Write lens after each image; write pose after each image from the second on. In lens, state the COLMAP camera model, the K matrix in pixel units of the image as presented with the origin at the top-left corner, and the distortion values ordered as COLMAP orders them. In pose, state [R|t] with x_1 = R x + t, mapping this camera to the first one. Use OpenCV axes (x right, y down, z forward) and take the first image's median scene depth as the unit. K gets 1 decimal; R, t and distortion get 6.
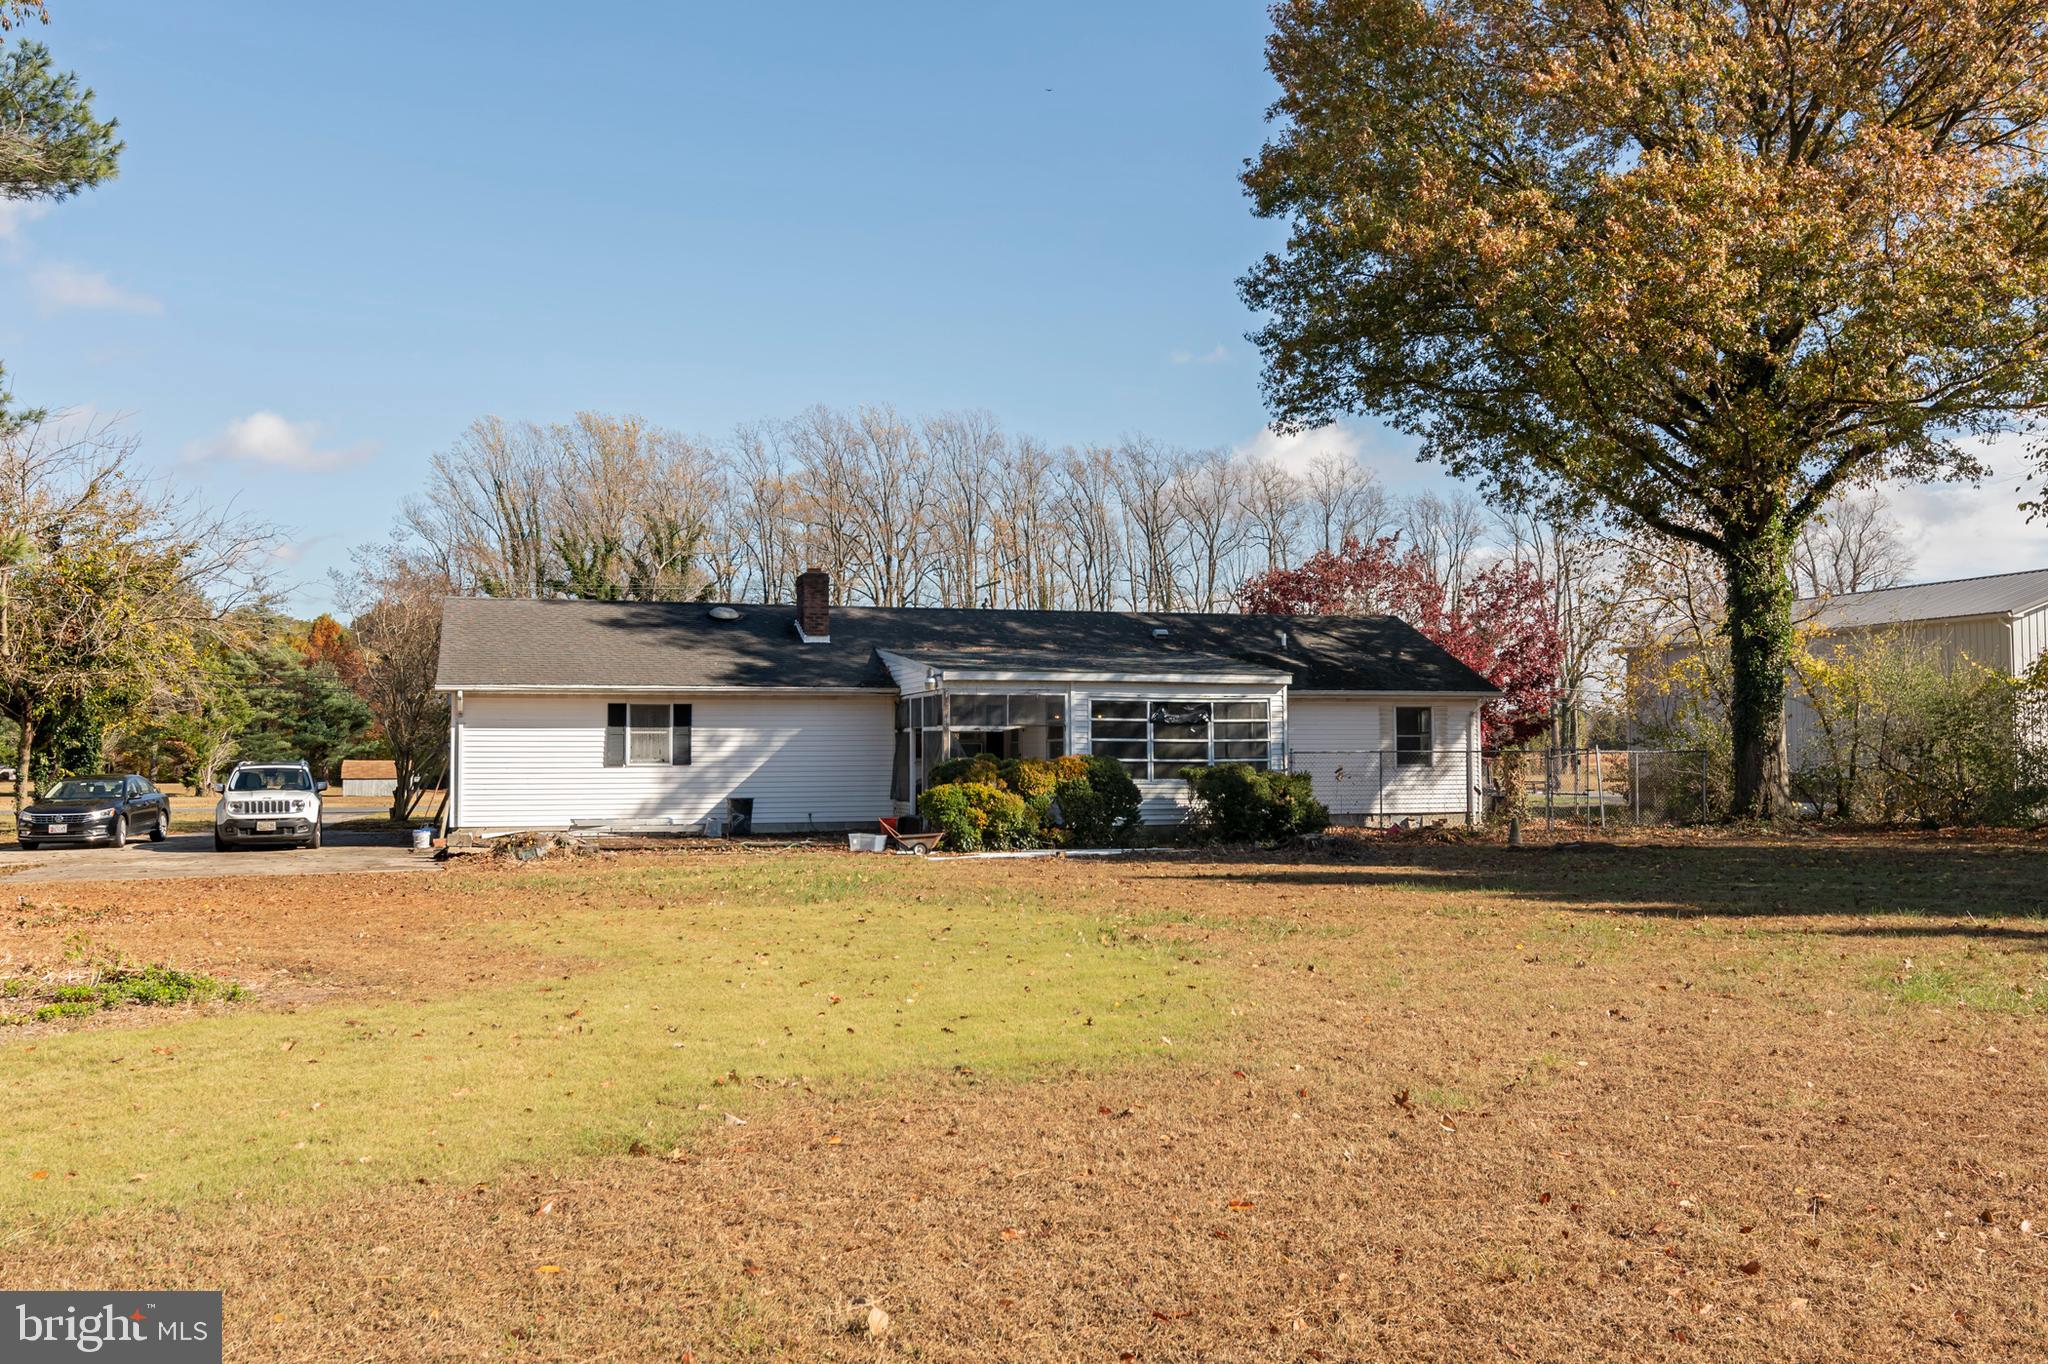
lens RADIAL K [[1751.9, 0, 1024.0], [0, 1751.9, 682.0], [0, 0, 1]] dist [0.014028, 0.002410]
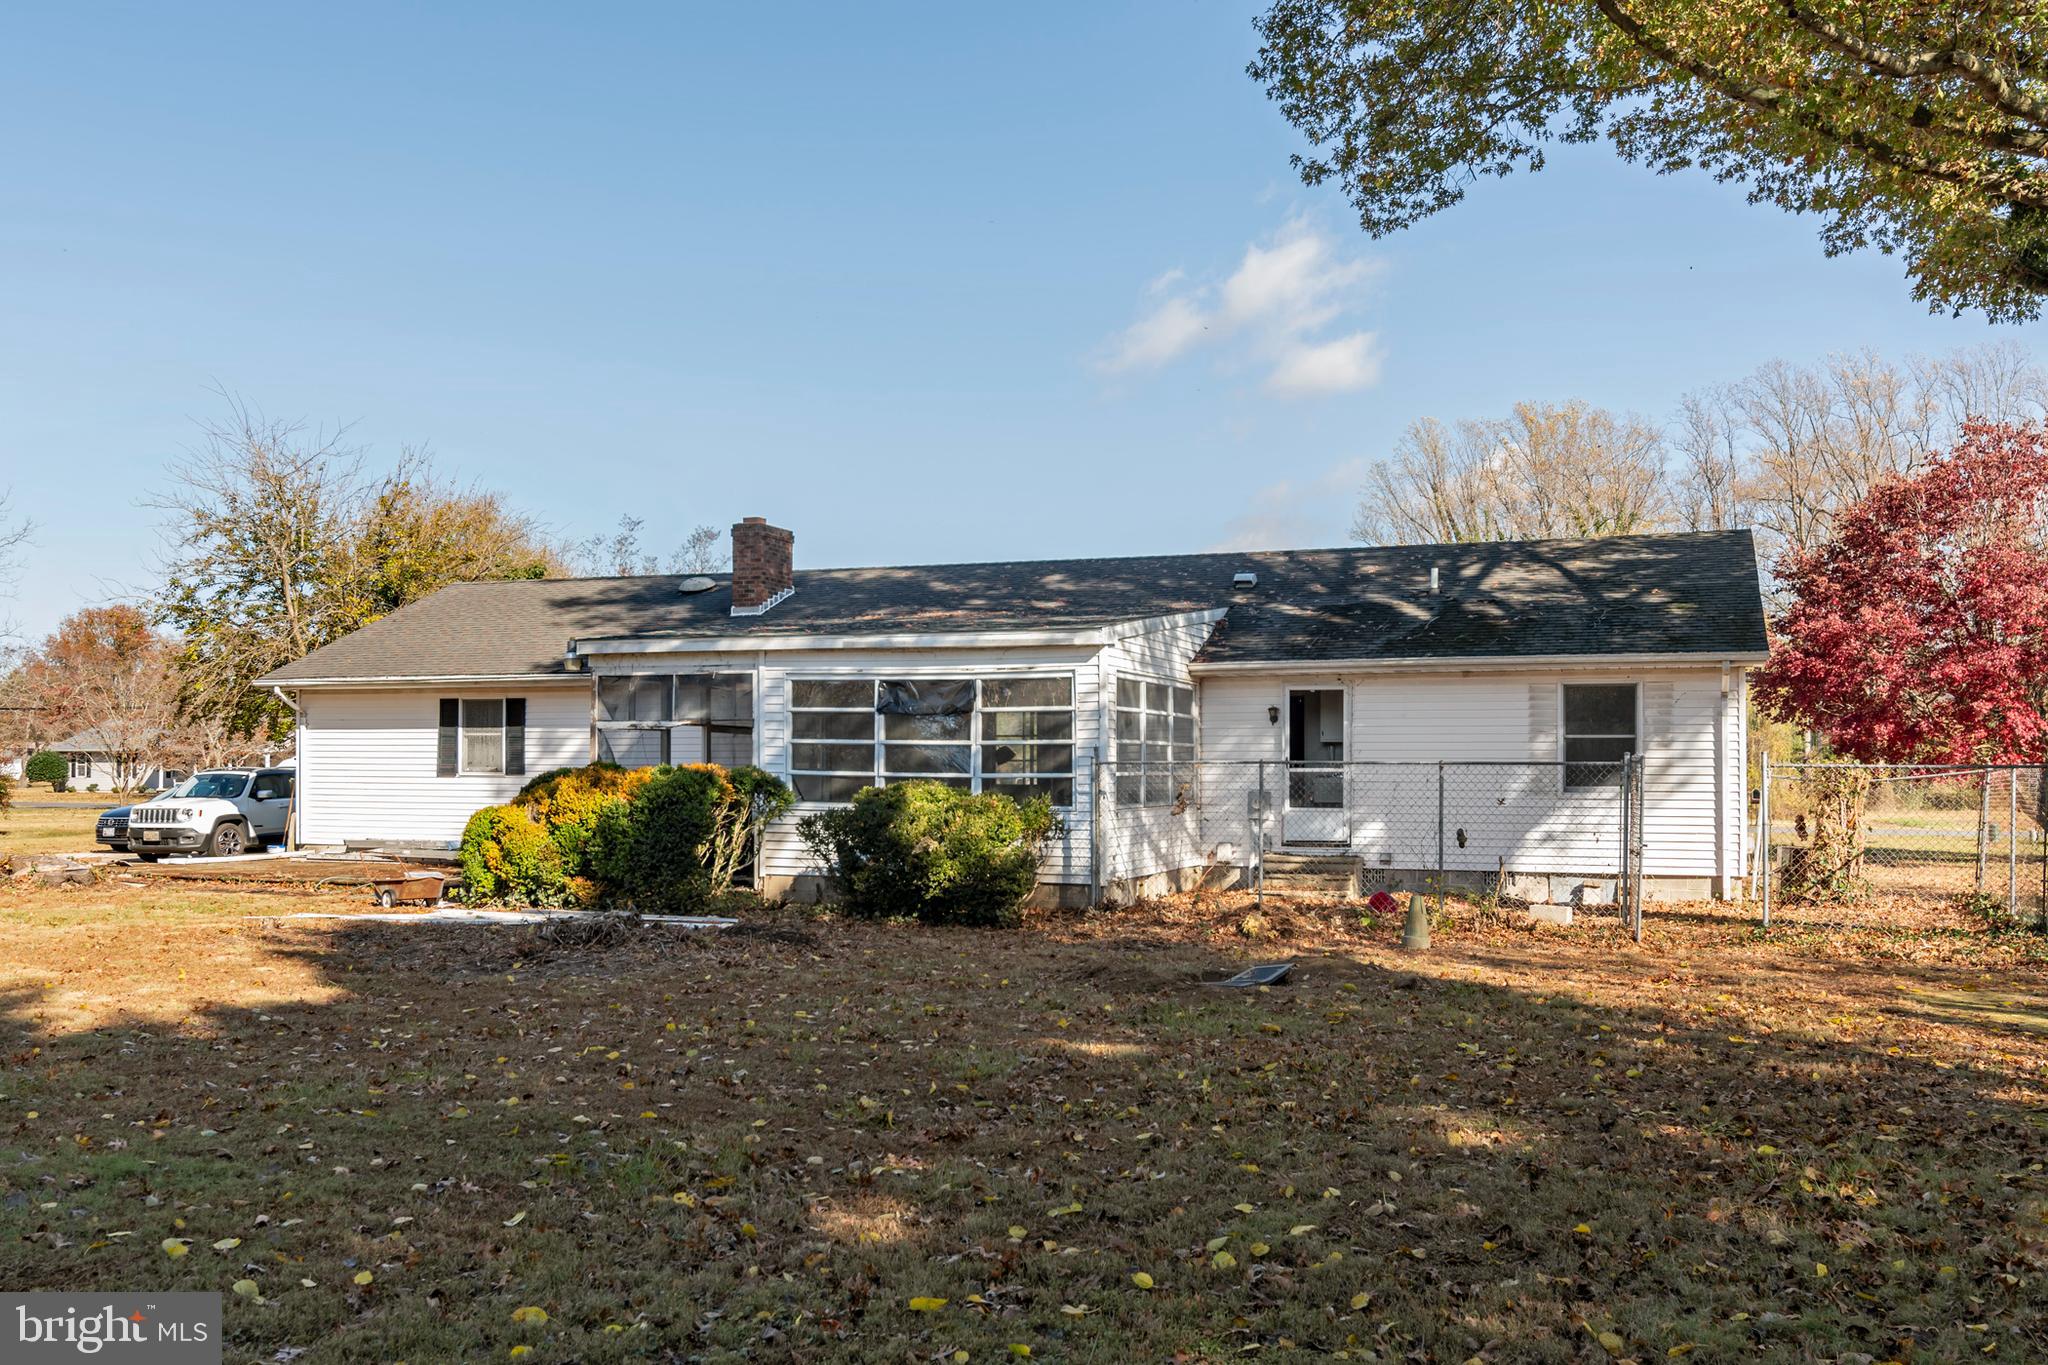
lens RADIAL K [[1733.9, 0, 990.0], [0, 1733.9, 730.9], [0, 0, 1]] dist [-0.005490, 0.002765]
pose [[0.801417, -0.005737, -0.598079, 0.424381], [0.017785, 0.999740, 0.014243, 0.019175], [0.597842, -0.022051, 0.801311, 0.477295]]
